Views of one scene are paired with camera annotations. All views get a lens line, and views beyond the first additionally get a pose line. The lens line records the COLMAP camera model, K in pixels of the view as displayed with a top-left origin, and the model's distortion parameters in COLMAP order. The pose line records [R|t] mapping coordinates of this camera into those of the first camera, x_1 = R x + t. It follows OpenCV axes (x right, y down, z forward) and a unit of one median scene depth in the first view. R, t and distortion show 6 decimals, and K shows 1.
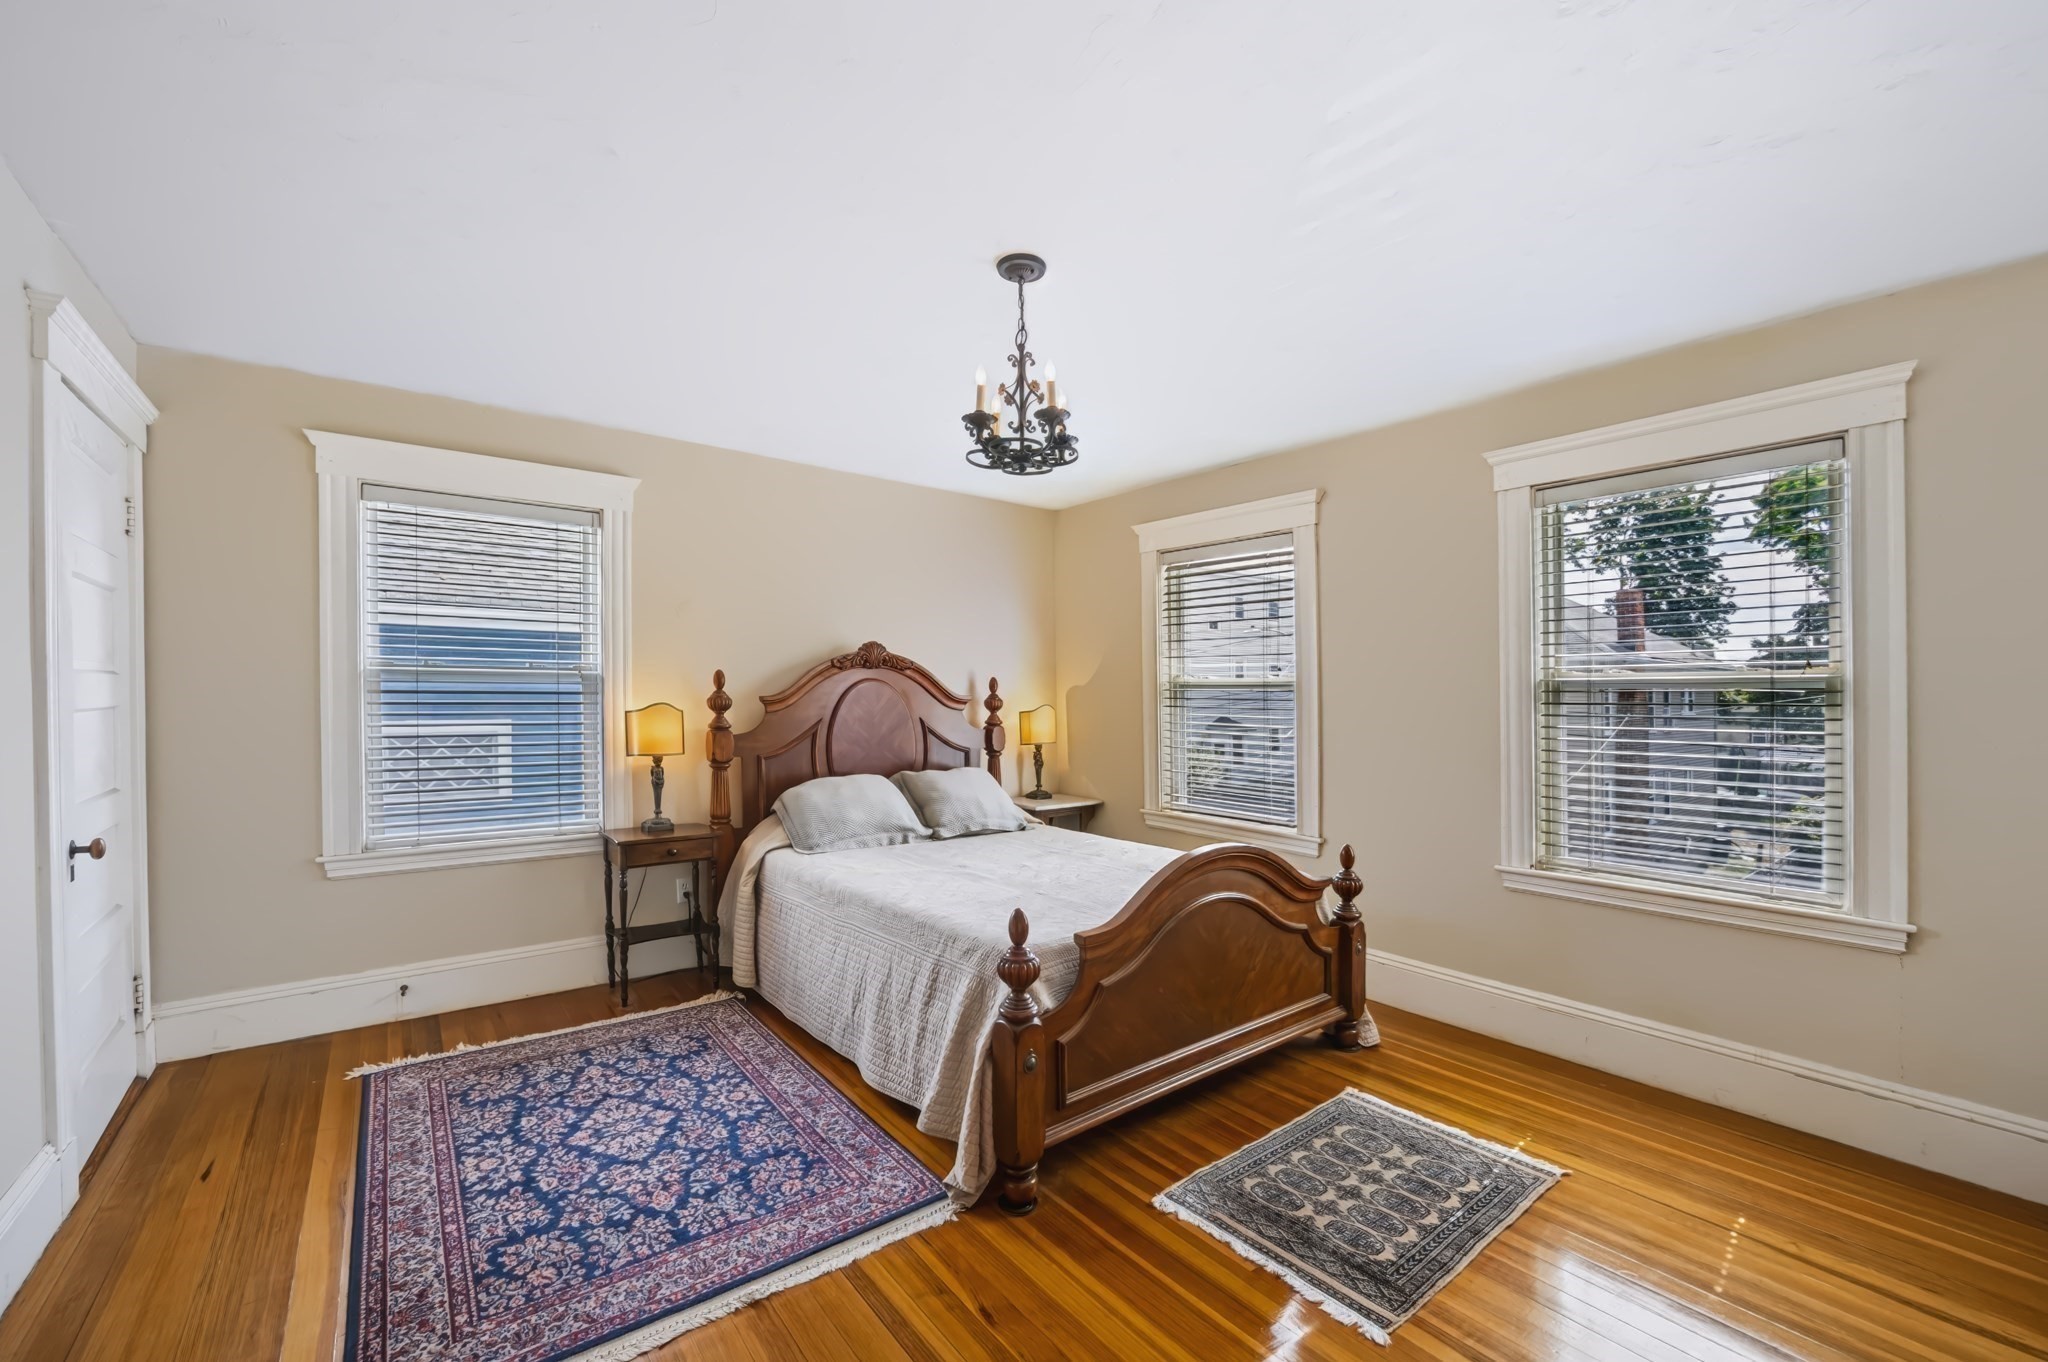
lens RADIAL K [[821.6, 0, 1026.2], [0, 821.6, 684.5], [0, 0, 1]] dist [-0.037642, 0.010431]
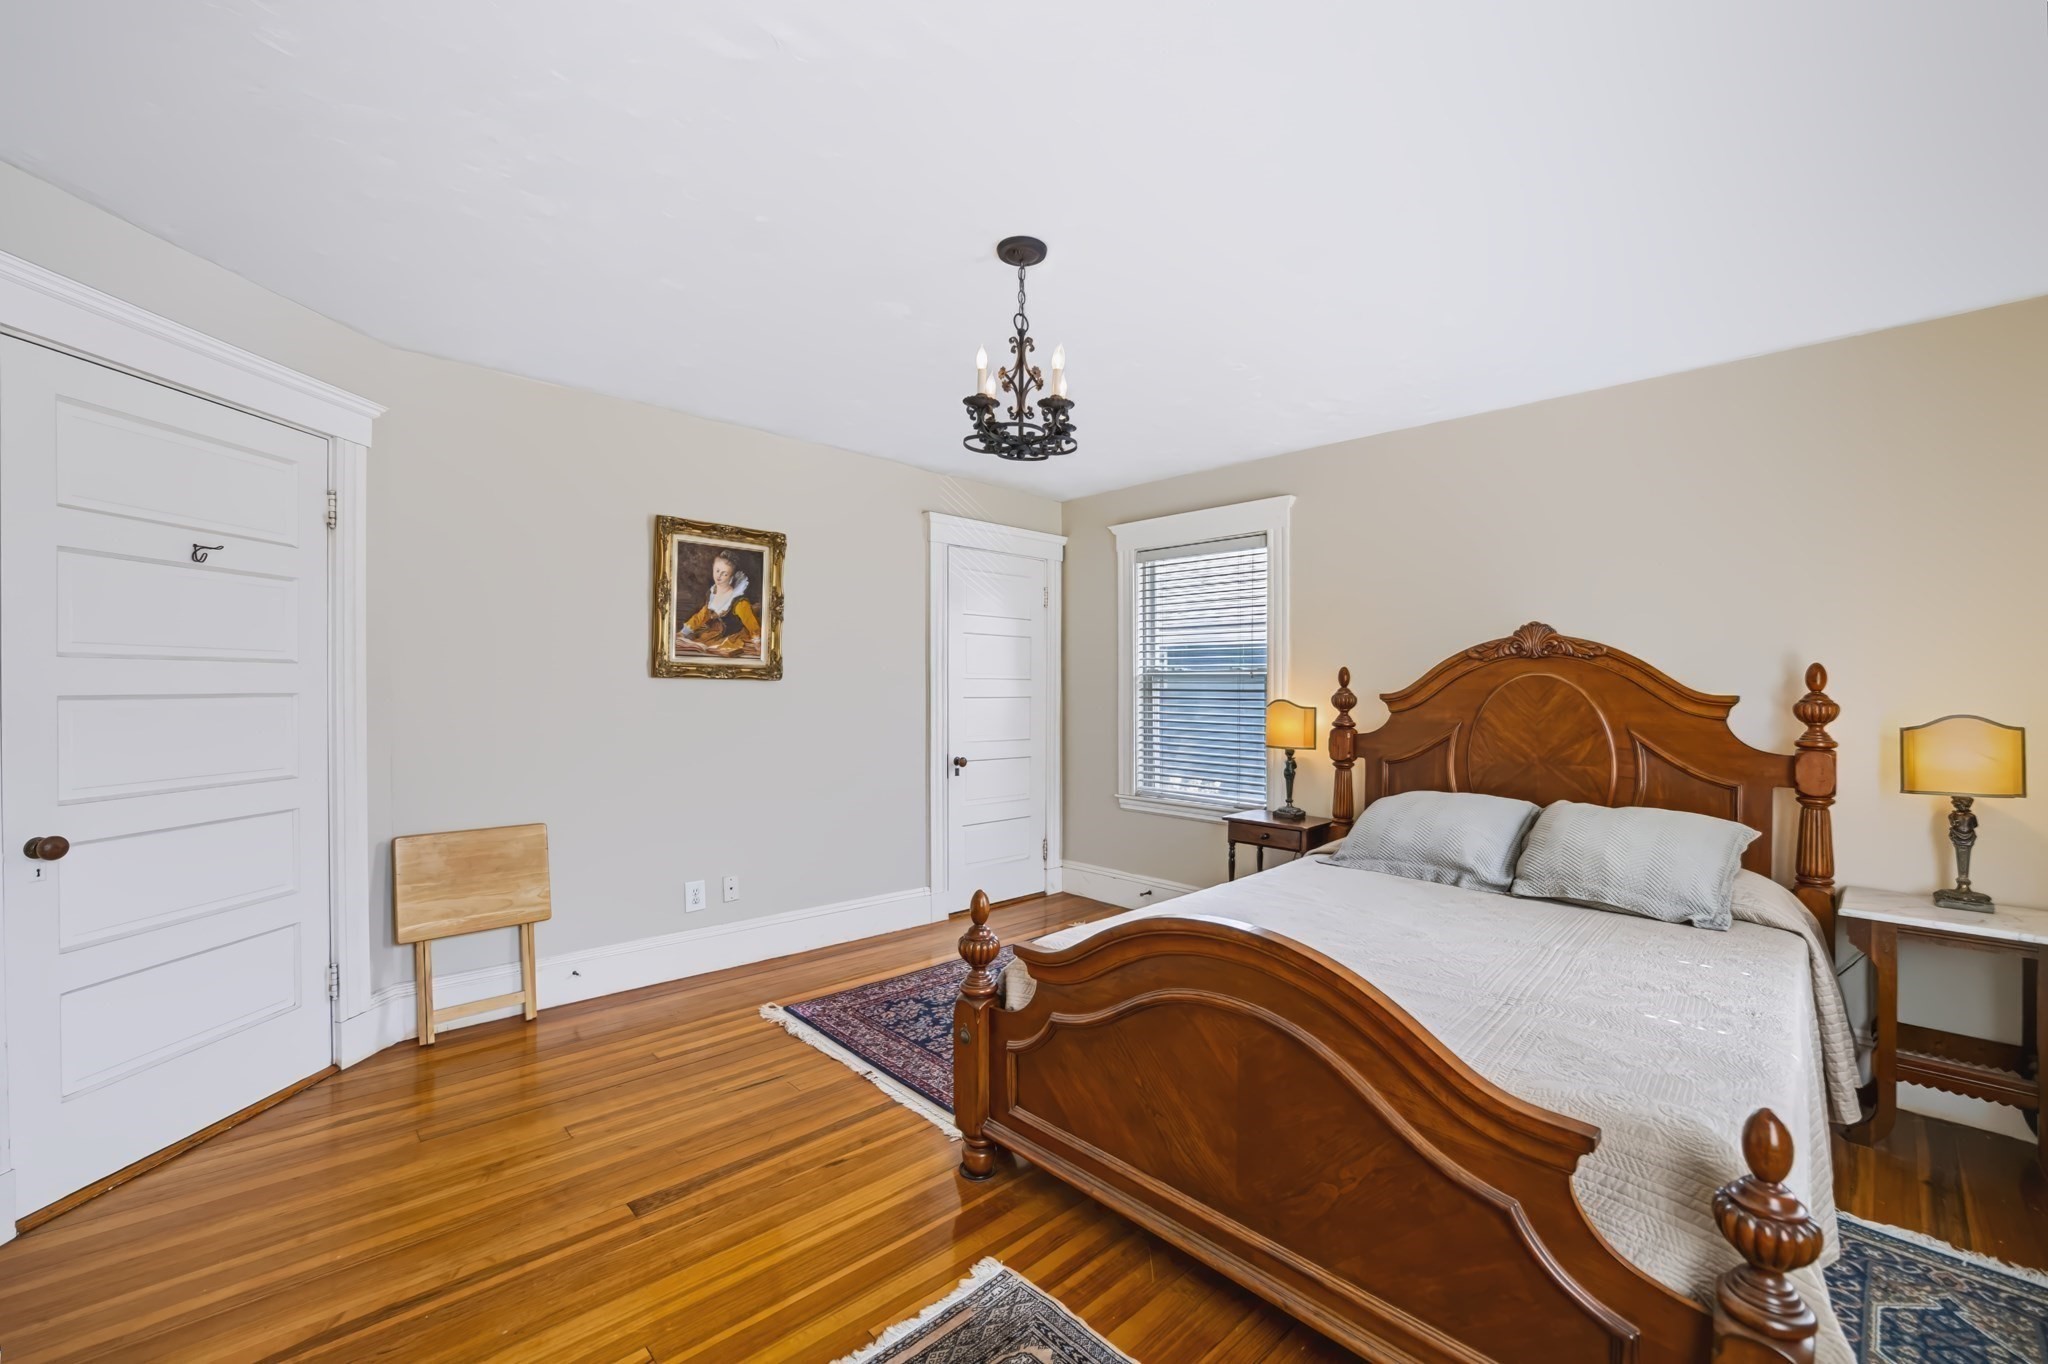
lens RADIAL K [[821.6, 0, 1026.2], [0, 821.6, 685.5], [0, 0, 1]] dist [-0.037642, 0.010431]
pose [[0.094888, -0.007827, -0.995457, 0.599033], [0.005575, 0.999958, -0.007332, 0.009751], [0.995472, -0.004854, 0.094927, 0.548875]]
